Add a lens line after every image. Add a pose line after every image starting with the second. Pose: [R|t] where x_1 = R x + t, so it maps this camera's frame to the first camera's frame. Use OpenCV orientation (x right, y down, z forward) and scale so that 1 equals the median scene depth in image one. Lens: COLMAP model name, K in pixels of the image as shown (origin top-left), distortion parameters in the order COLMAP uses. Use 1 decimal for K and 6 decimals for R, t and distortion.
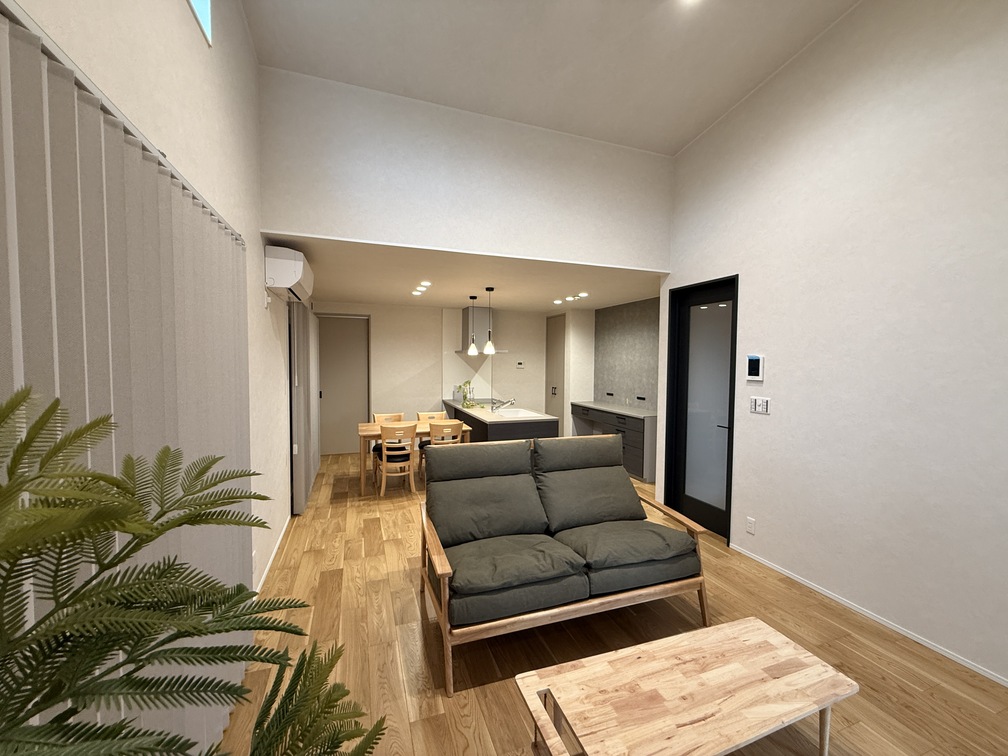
lens RADIAL K [[402.5, 0, 501.1], [0, 402.5, 380.1], [0, 0, 1]] dist [0.002286, -0.000550]
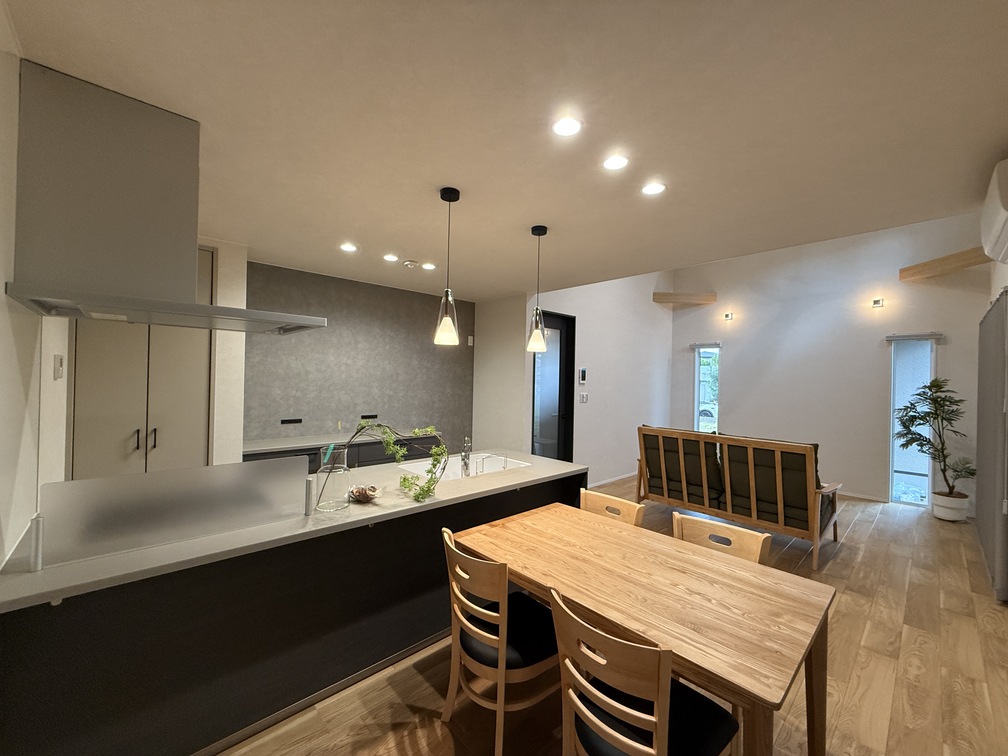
lens RADIAL K [[402.5, 0, 503.9], [0, 402.5, 378.4], [0, 0, 1]] dist [0.002286, -0.000550]
pose [[-0.396086, -0.015558, 0.918082, -0.642546], [0.022191, 0.999402, 0.026510, -0.058962], [-0.917945, 0.030873, -0.395504, 1.619057]]
